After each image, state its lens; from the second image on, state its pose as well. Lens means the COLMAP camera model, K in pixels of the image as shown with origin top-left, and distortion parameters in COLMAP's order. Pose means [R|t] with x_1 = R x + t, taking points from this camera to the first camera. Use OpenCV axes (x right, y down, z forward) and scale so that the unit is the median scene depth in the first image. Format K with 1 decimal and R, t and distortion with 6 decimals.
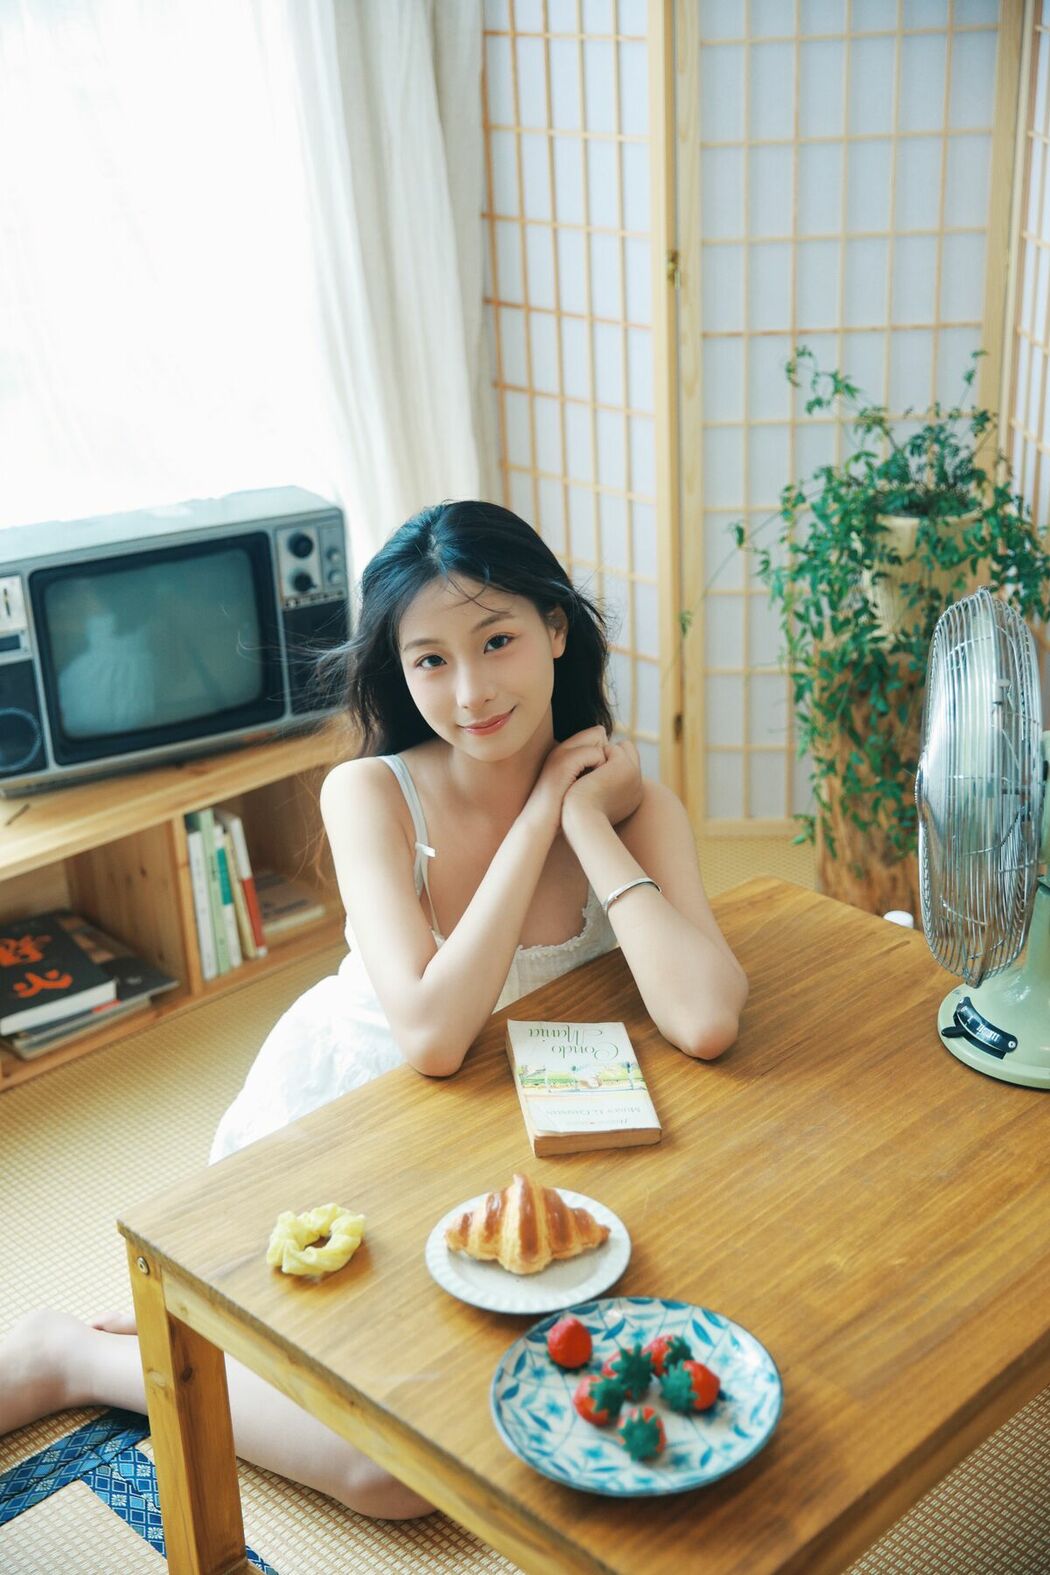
lens RADIAL K [[2048.3, 0, 540.4], [0, 2048.3, 792.9], [0, 0, 1]] dist [0.077721, 0.000000]
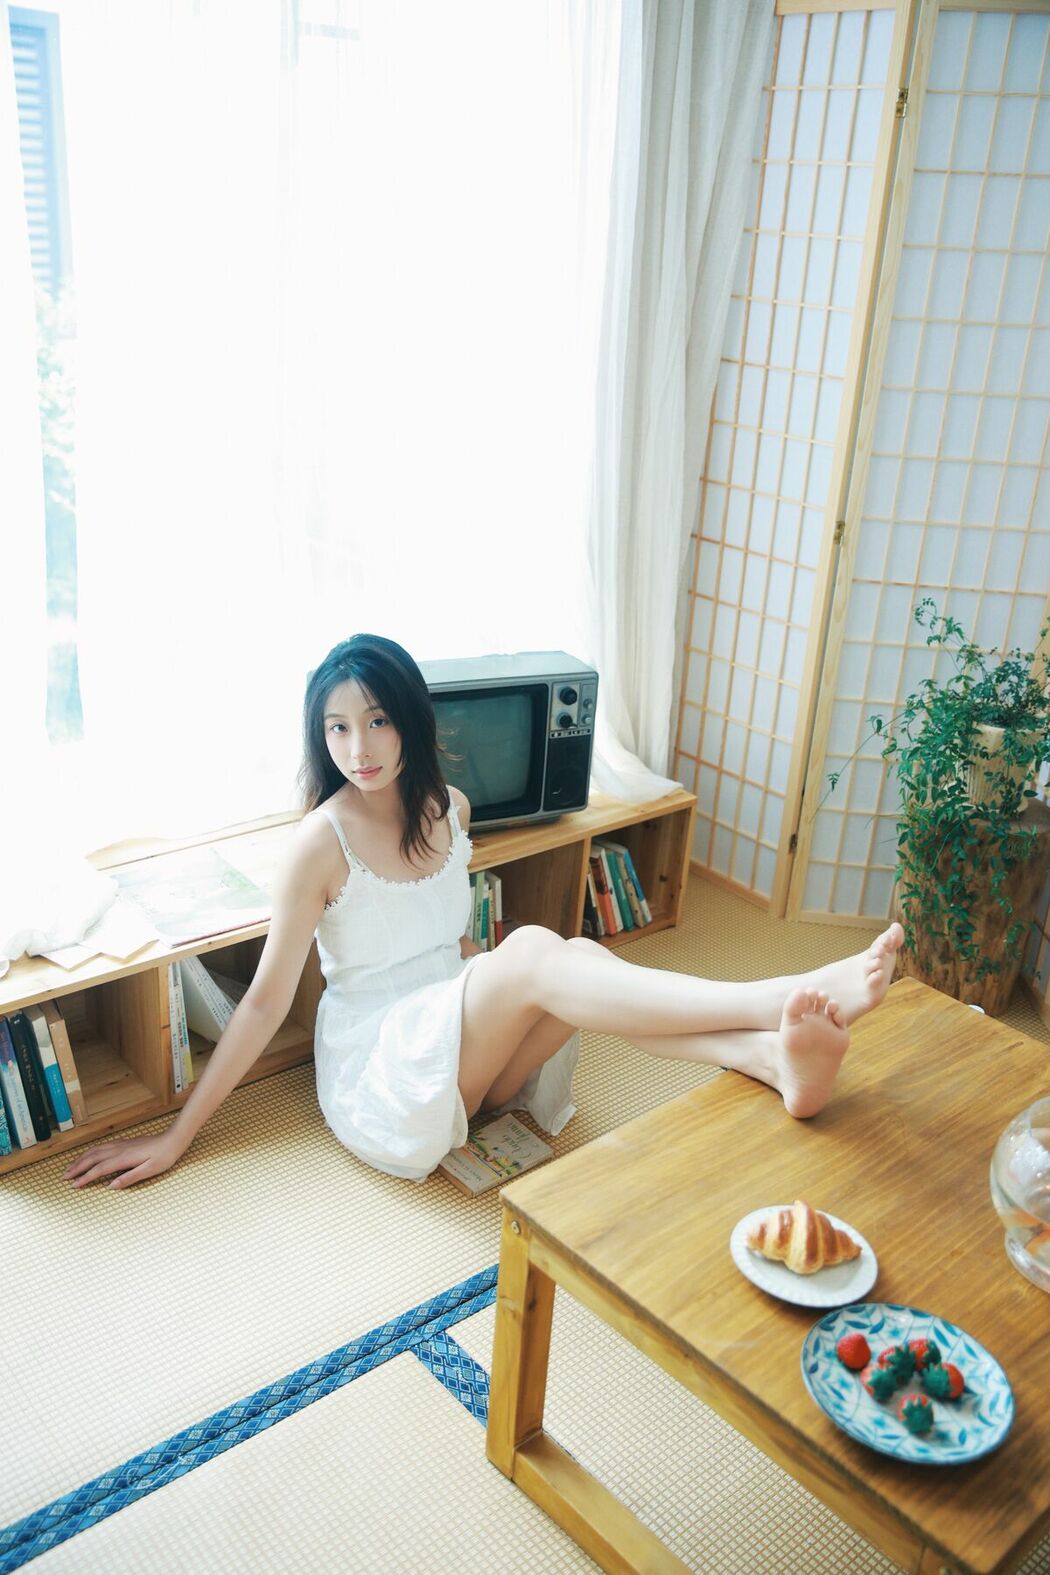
lens RADIAL K [[1413.8, 0, 511.7], [0, 1413.8, 787.2], [0, 0, 1]] dist [-0.050703, 0.107978]
pose [[0.993270, 0.114038, -0.020226, -0.130979], [-0.114497, 0.993153, -0.023181, -0.030430], [0.017444, 0.025341, 0.999527, 0.014860]]
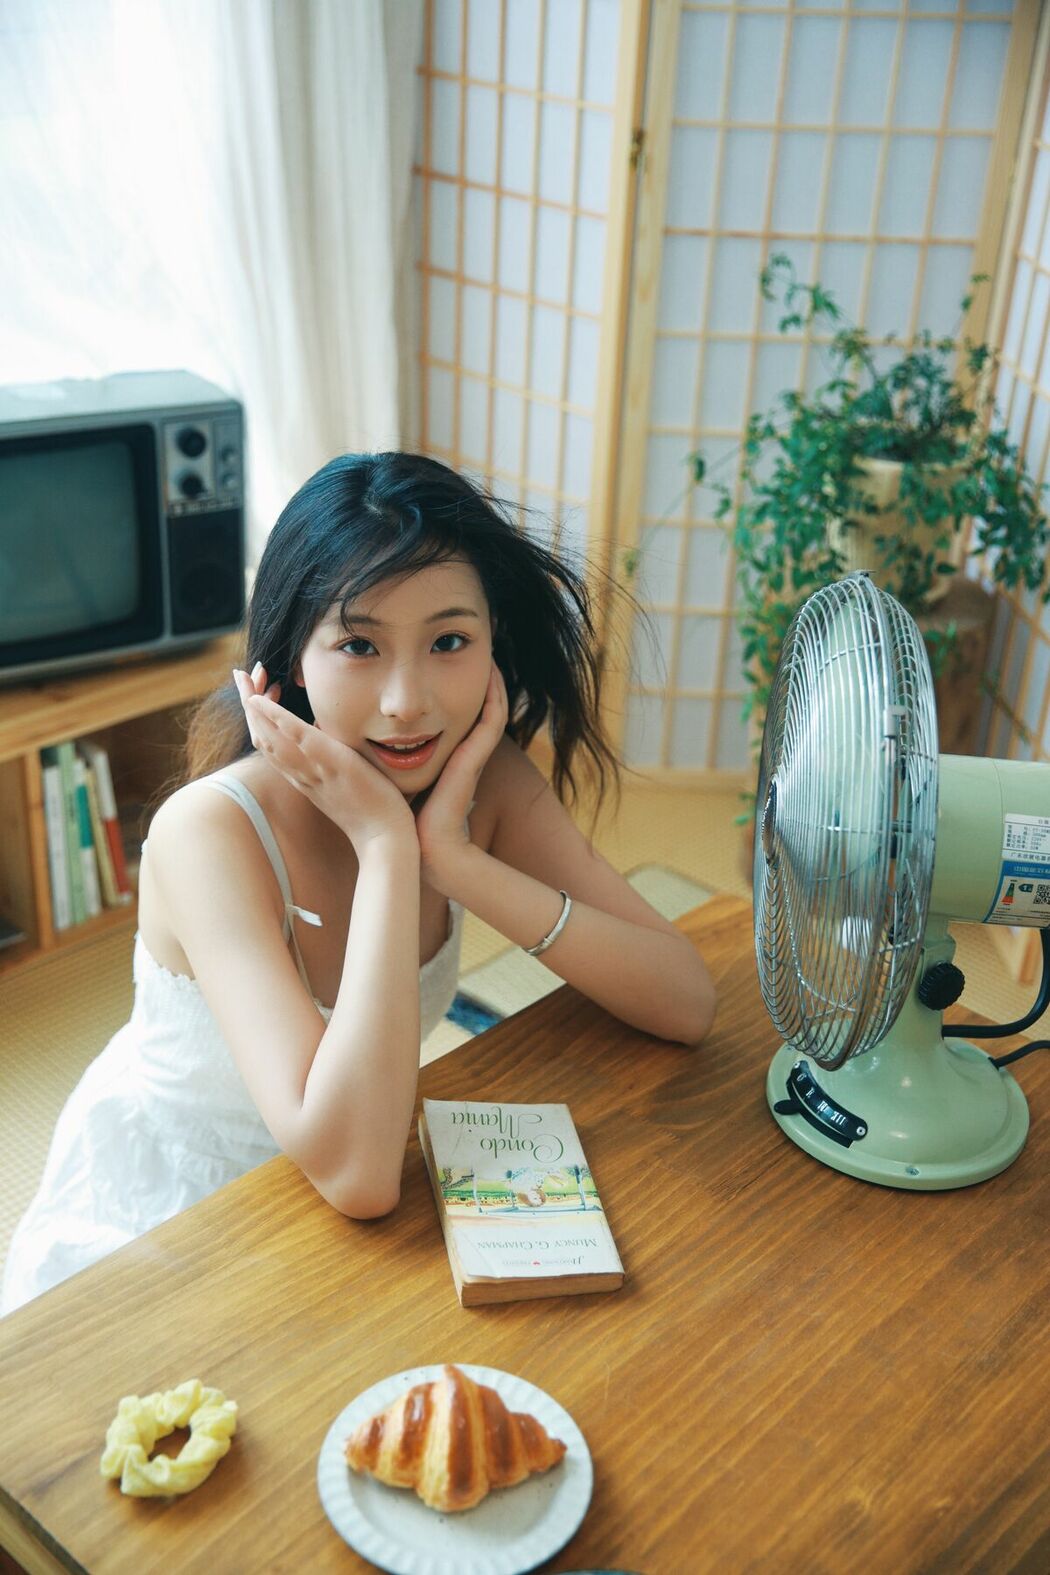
lens RADIAL K [[1872.5, 0, 525.1], [0, 1872.5, 781.3], [0, 0, 1]] dist [0.061413, 0.000000]
pose [[0.995672, 0.058305, 0.072368, -0.026710], [-0.063640, 0.995245, 0.073739, -0.046982], [-0.067724, -0.078026, 0.994648, 0.198420]]
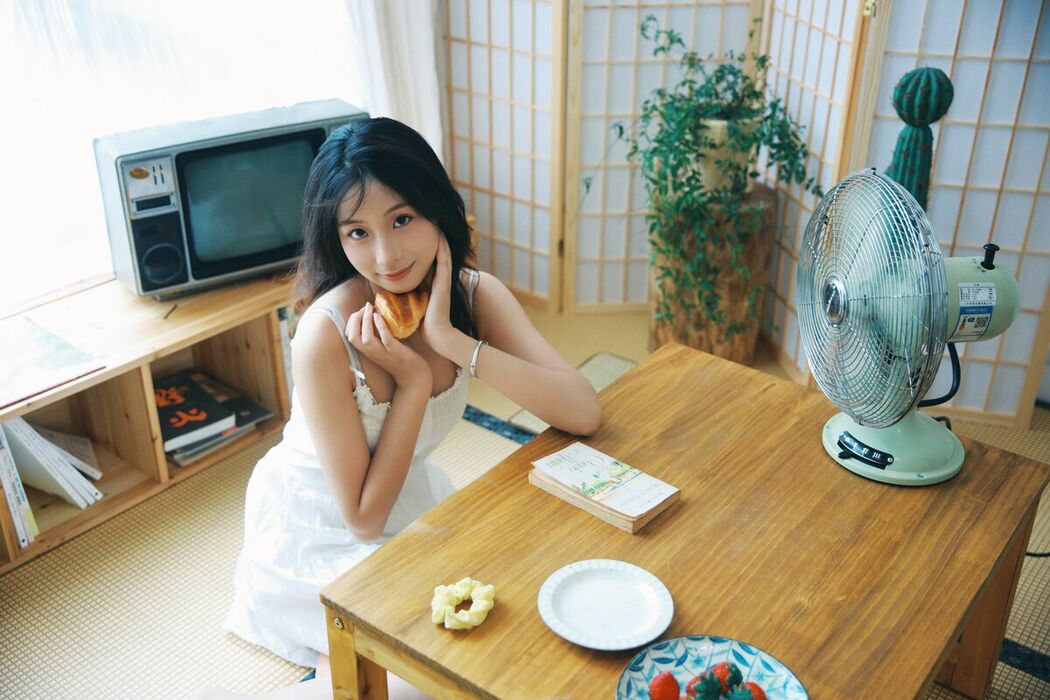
lens RADIAL K [[1113.7, 0, 518.4], [0, 1113.7, 352.9], [0, 0, 1]] dist [0.029640, 0.000000]
pose [[0.991022, -0.024906, 0.131360, -0.102798], [0.016025, 0.997540, 0.068244, -0.011430], [-0.132736, -0.065526, 0.988983, 0.123765]]
